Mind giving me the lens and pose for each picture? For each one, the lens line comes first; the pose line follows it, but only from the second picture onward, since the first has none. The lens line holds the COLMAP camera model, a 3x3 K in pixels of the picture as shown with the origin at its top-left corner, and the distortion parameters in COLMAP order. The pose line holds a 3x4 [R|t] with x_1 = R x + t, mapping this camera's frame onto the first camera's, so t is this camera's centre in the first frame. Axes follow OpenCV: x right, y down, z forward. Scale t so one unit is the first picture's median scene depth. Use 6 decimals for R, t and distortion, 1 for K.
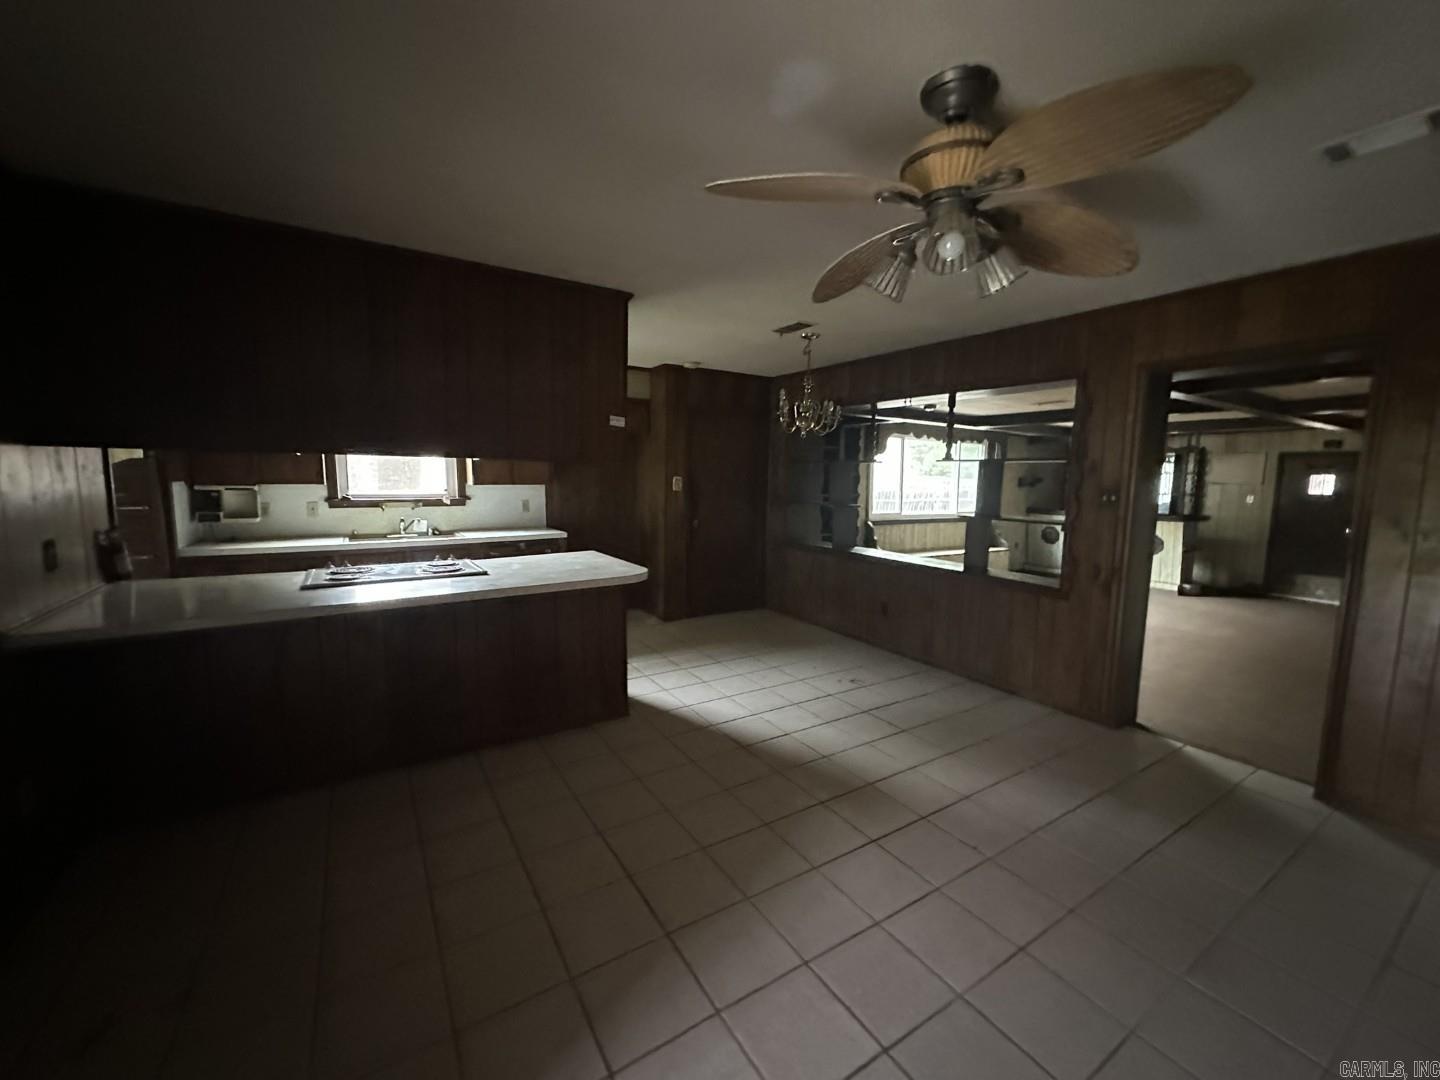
lens RADIAL K [[574.9, 0, 720.2], [0, 574.9, 542.3], [0, 0, 1]] dist [0.002892, 0.000898]
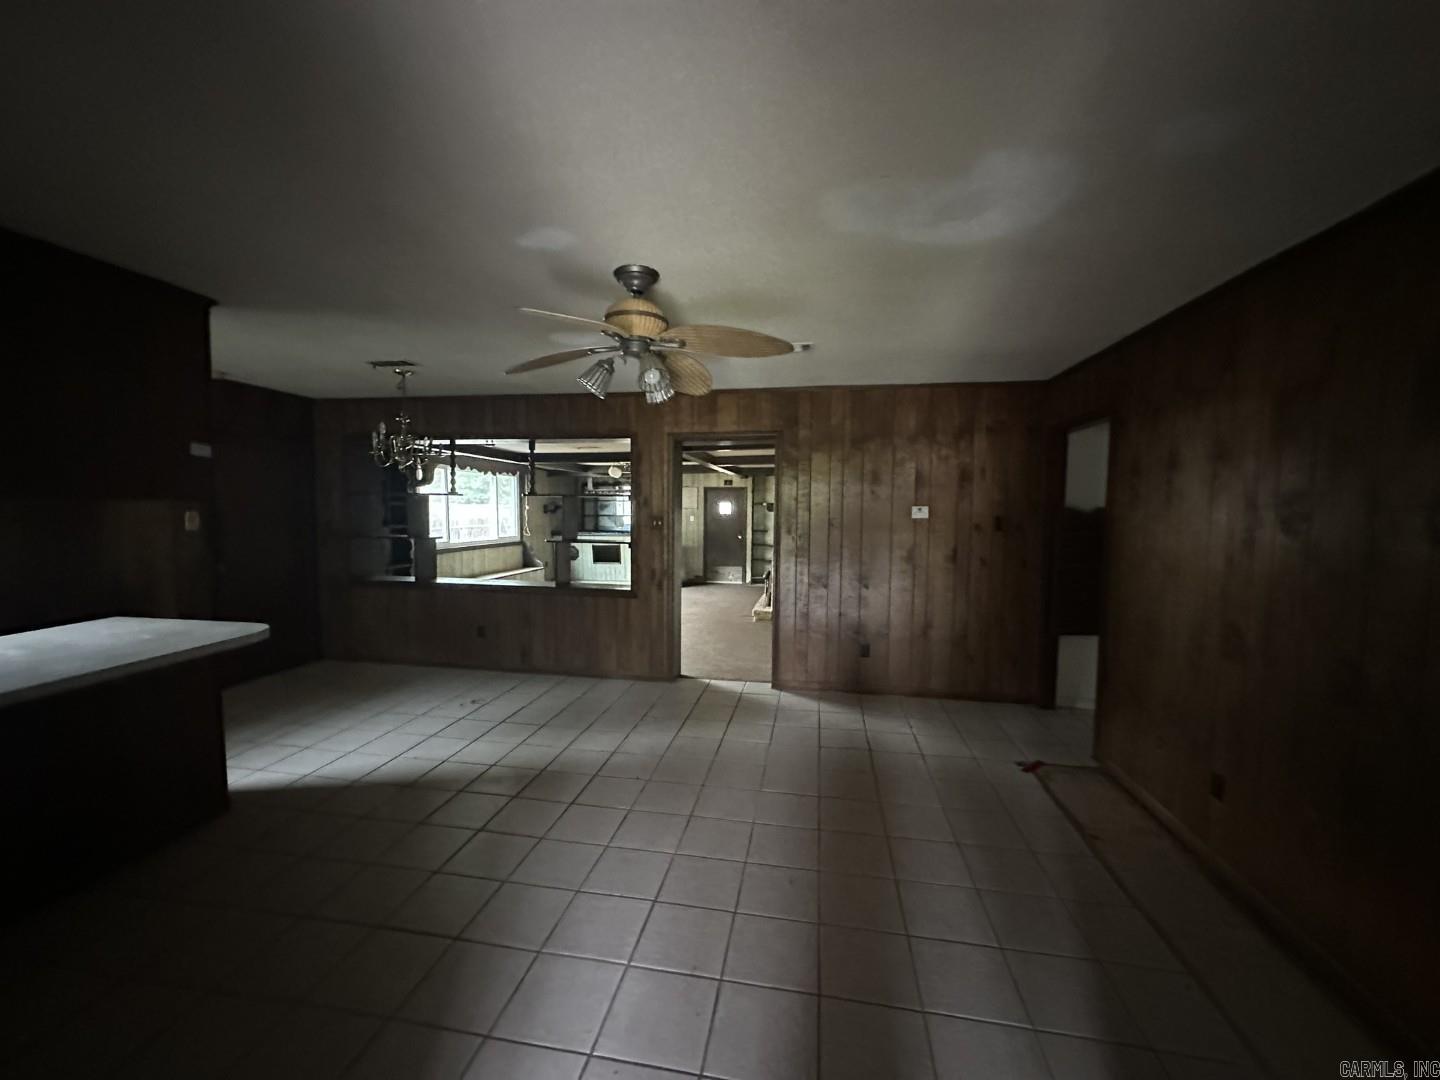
lens RADIAL K [[574.9, 0, 719.0], [0, 574.9, 539.5], [0, 0, 1]] dist [0.002892, 0.000898]
pose [[0.674009, -0.055295, 0.736651, -0.231615], [0.090238, 0.995890, -0.007810, -0.008050], [-0.733191, 0.071738, 0.676228, -0.069450]]
